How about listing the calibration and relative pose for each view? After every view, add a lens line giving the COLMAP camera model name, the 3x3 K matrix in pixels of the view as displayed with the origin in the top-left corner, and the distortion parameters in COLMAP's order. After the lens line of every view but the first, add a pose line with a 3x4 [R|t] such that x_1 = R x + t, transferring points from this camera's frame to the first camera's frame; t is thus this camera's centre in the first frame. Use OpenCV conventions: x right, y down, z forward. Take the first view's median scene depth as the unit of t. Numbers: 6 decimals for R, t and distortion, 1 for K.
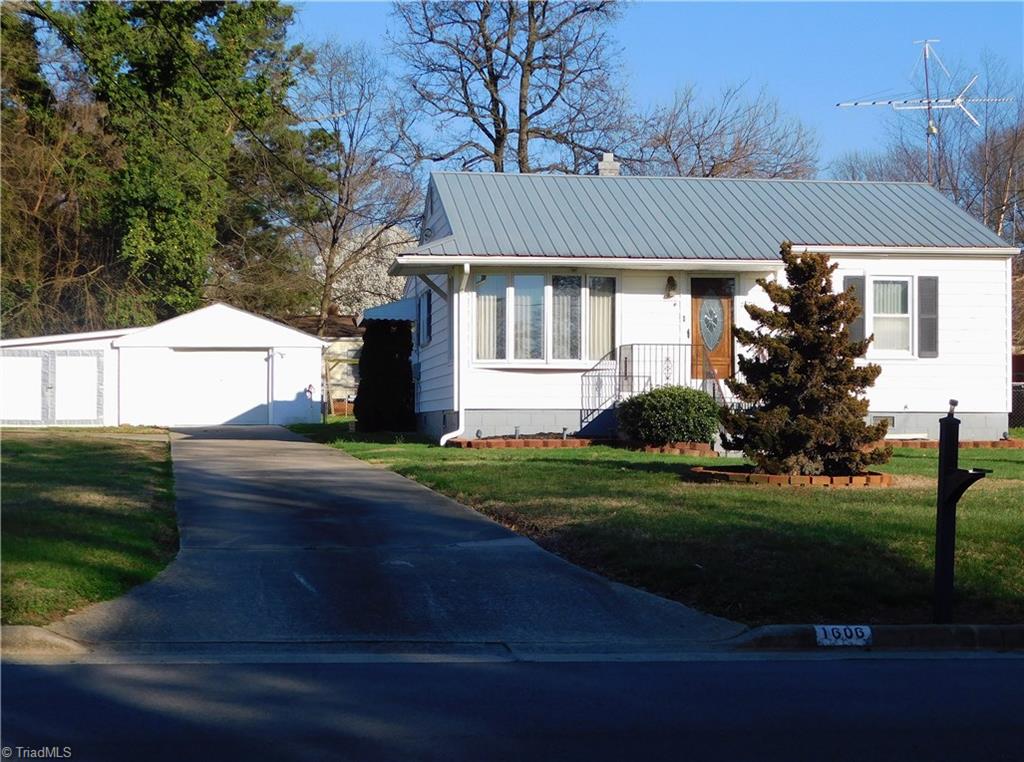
lens RADIAL K [[1794.6, 0, 512.0], [0, 1794.6, 381.0], [0, 0, 1]] dist [-0.015231, 0.071628]
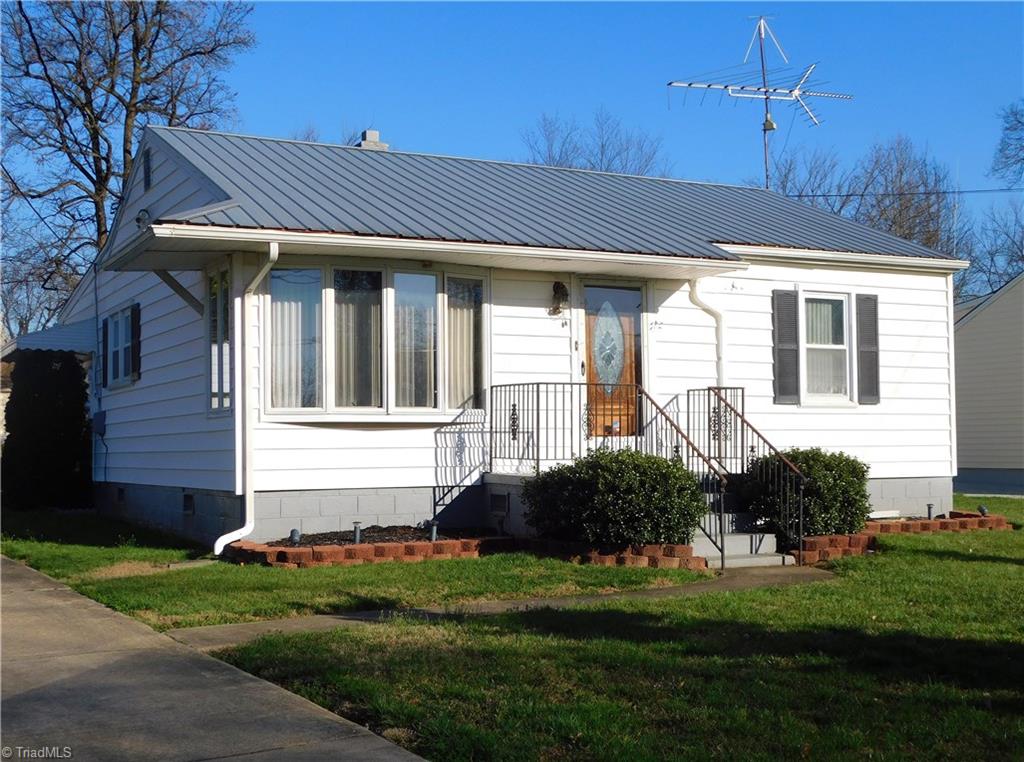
lens RADIAL K [[1337.9, 0, 512.0], [0, 1337.9, 381.0], [0, 0, 1]] dist [-0.026498, 0.080902]
pose [[0.941110, 0.005698, 0.338051, -0.092169], [0.004104, 0.999592, -0.028274, -0.007621], [-0.338074, 0.027996, 0.940703, 0.533049]]
